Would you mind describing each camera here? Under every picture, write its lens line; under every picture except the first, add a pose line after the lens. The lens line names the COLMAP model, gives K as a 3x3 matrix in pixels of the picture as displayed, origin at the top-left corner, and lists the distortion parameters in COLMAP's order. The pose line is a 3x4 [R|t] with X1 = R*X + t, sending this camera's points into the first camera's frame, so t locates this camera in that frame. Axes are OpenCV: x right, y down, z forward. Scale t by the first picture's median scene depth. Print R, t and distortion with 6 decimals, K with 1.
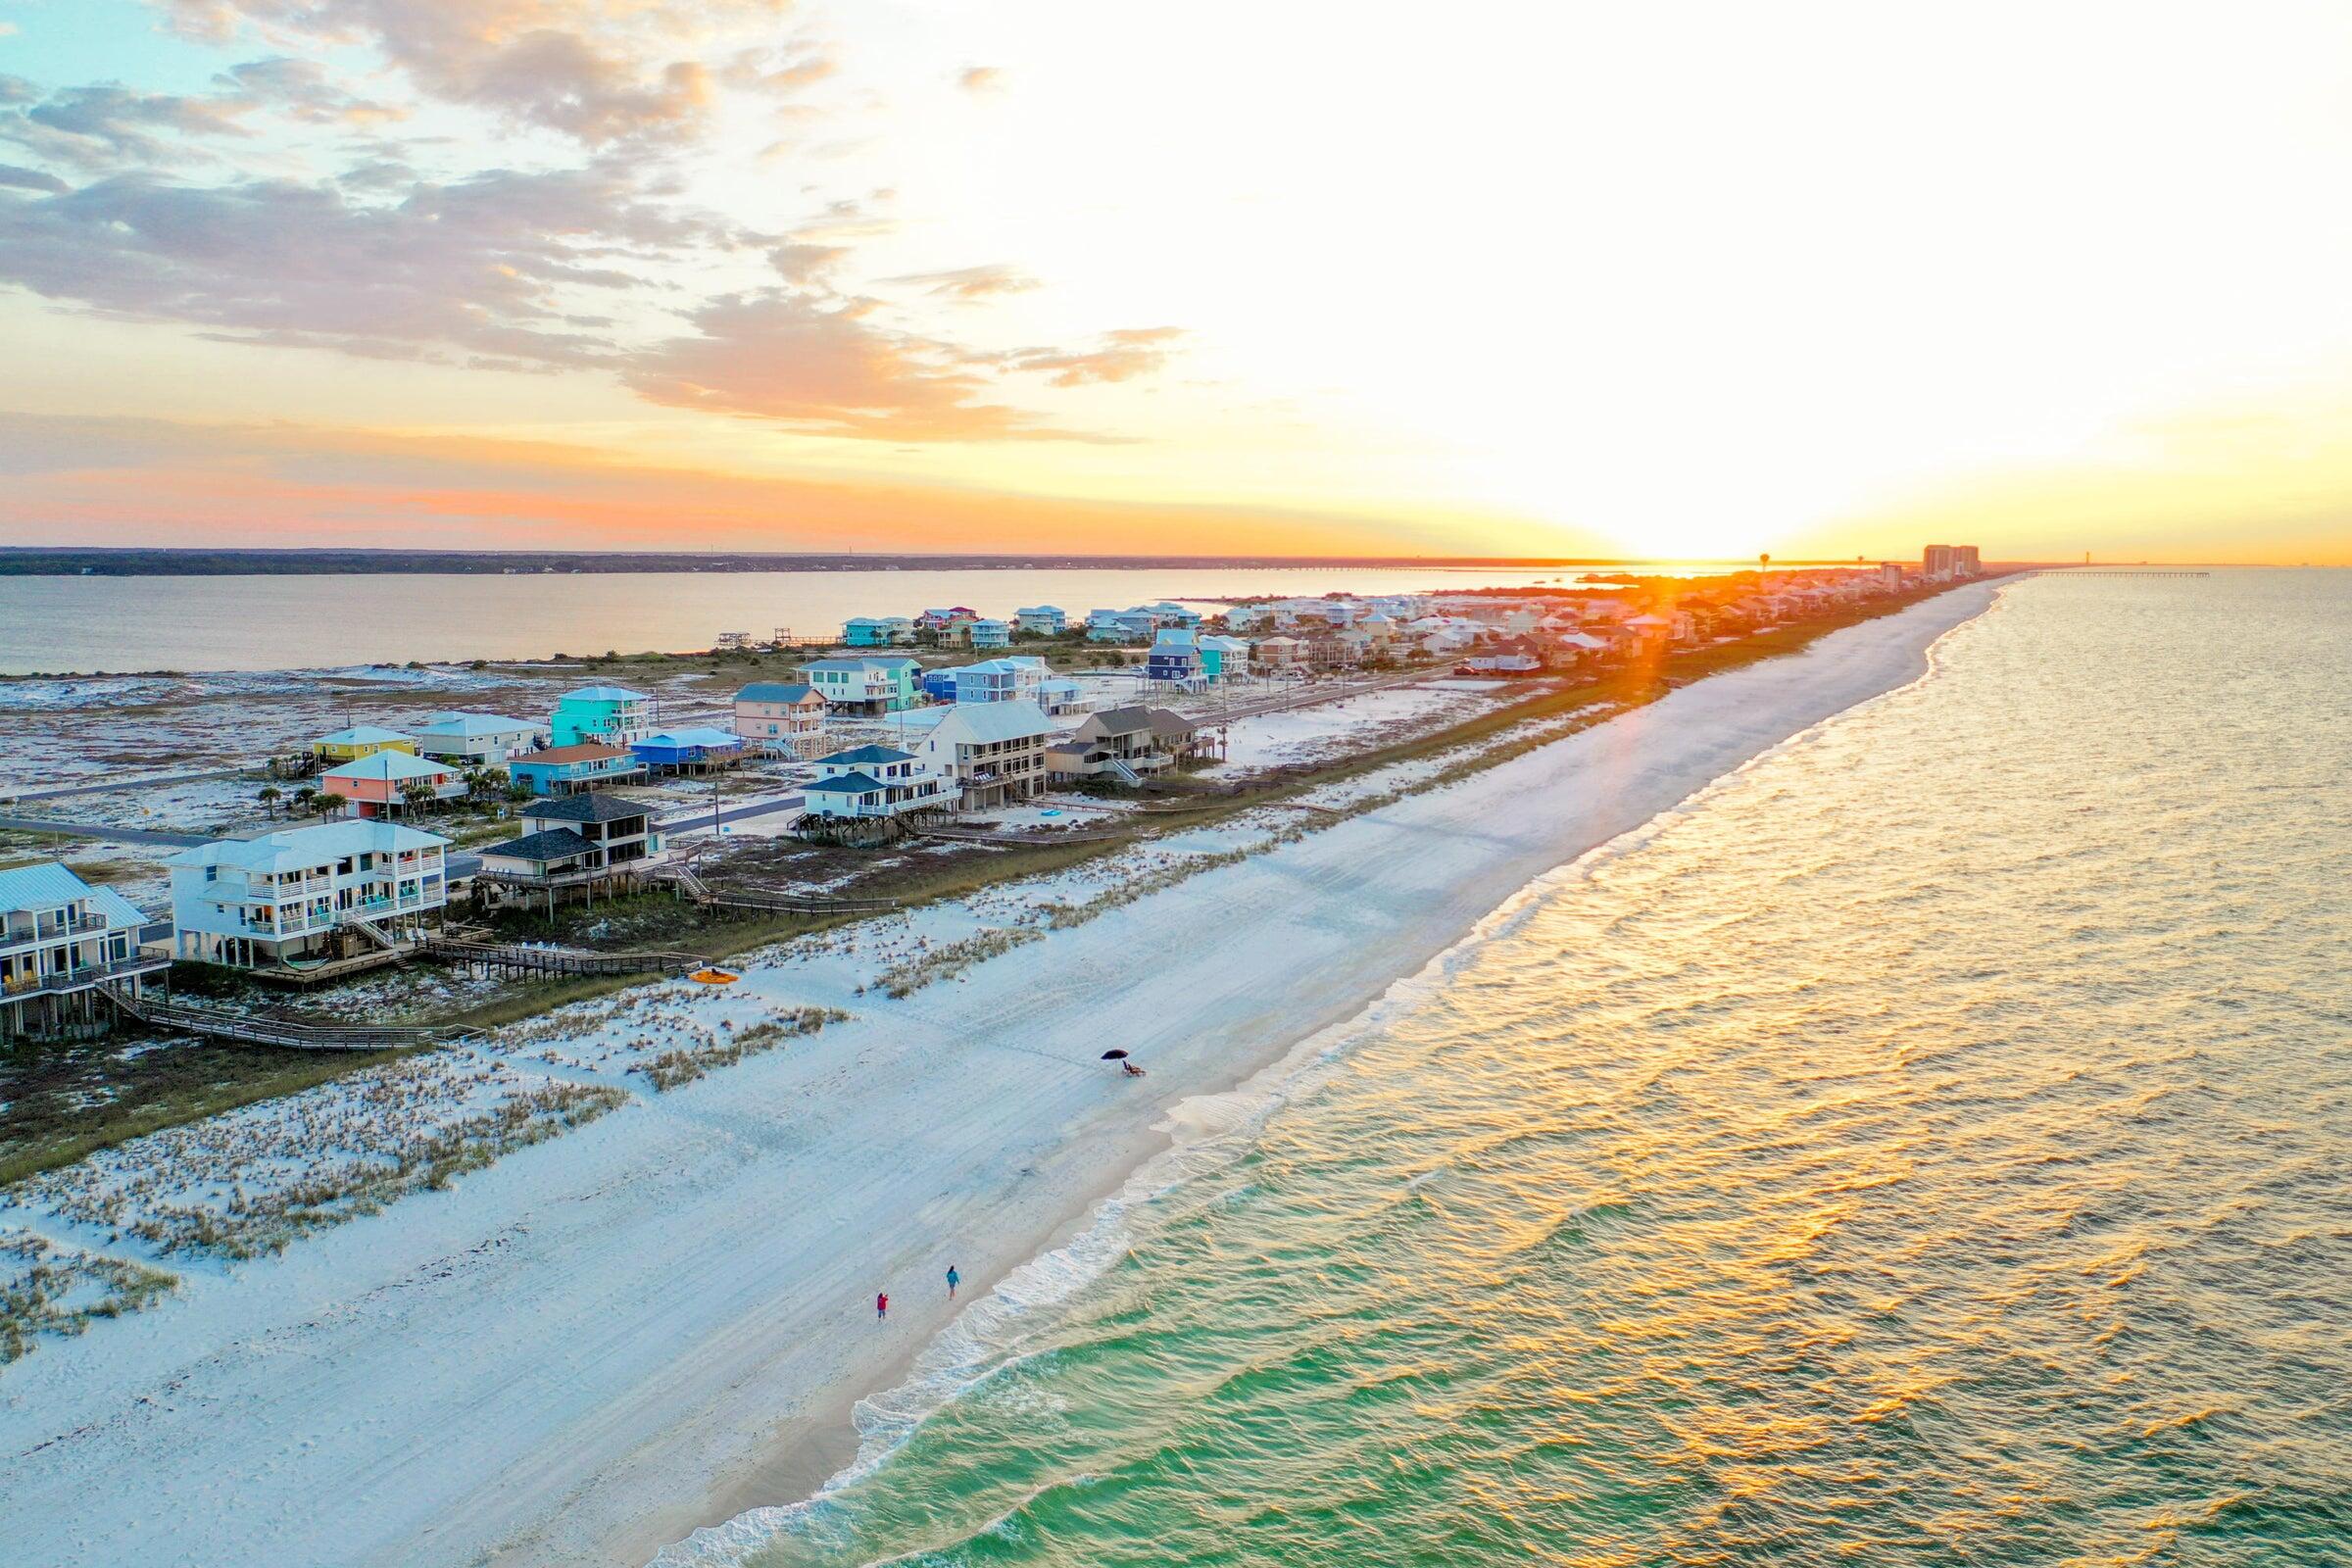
lens RADIAL K [[1887.9, 0, 1175.6], [0, 1887.9, 781.9], [0, 0, 1]] dist [-0.001592, -0.000328]
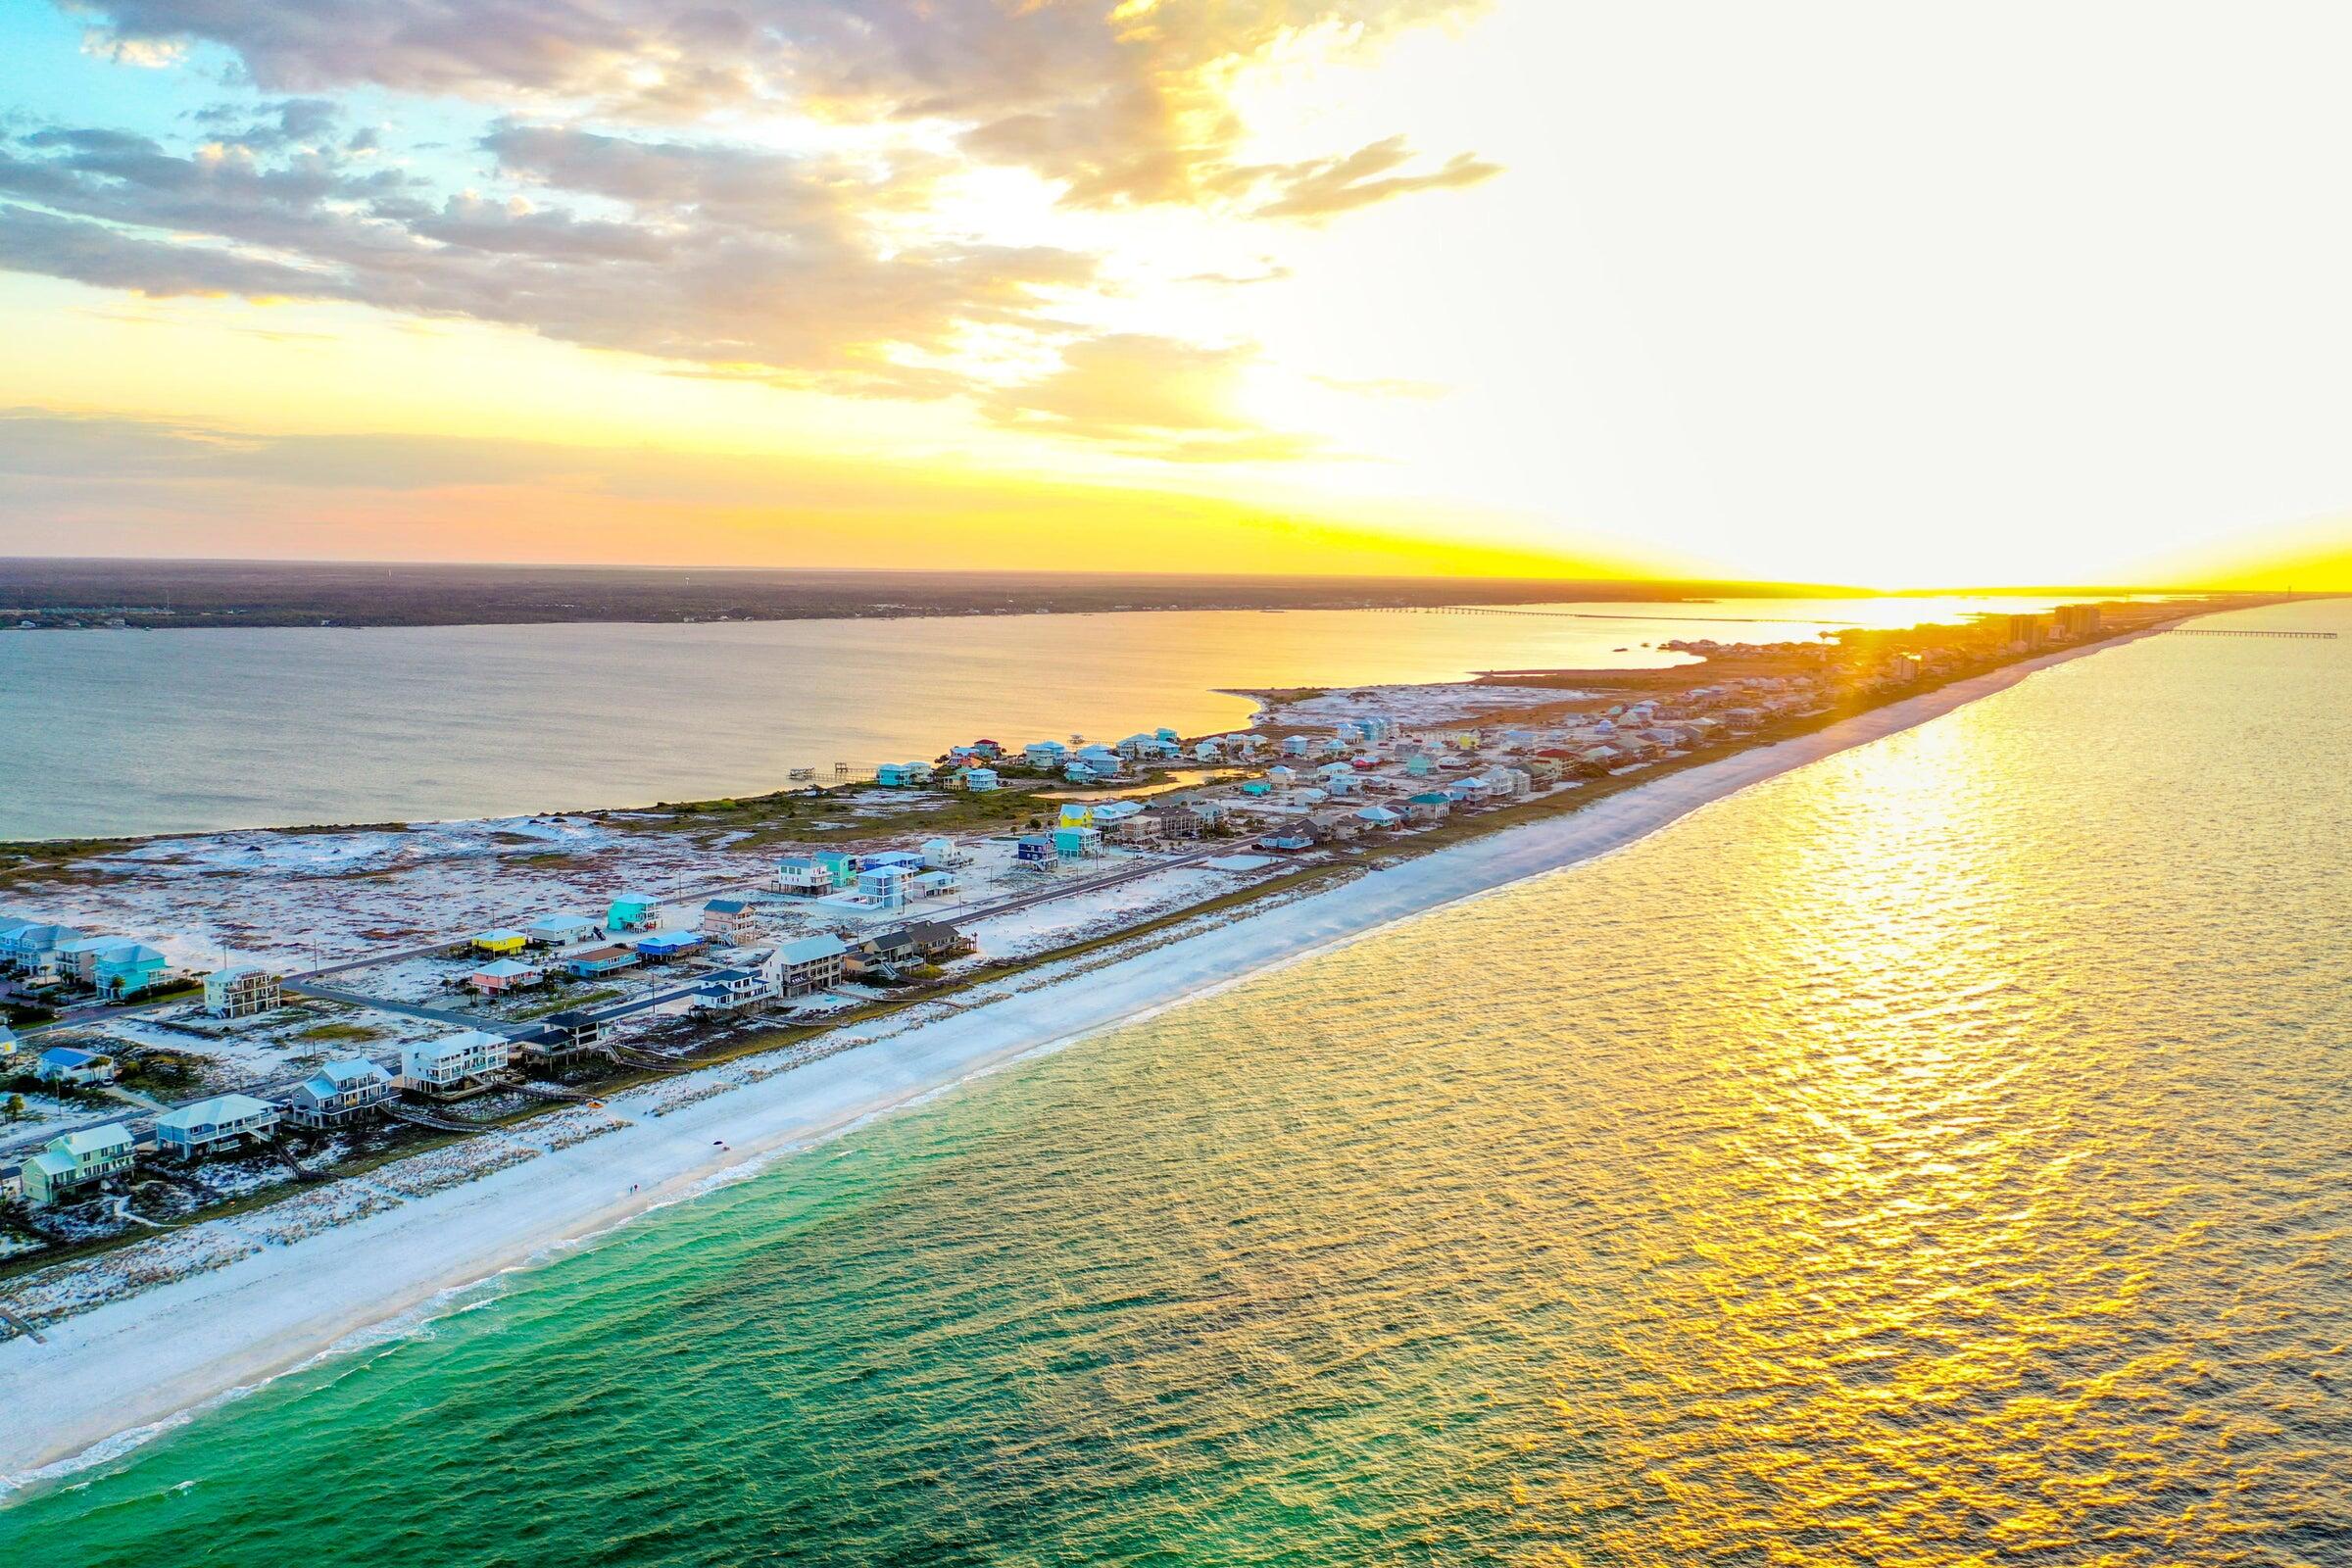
lens RADIAL K [[1908.4, 0, 1175.8], [0, 1908.4, 785.7], [0, 0, 1]] dist [0.006482, -0.003654]
pose [[0.994898, 0.021171, -0.098644, 0.694372], [-0.021434, 0.999769, -0.001603, -0.302945], [0.098588, 0.003710, 0.995121, -1.348496]]
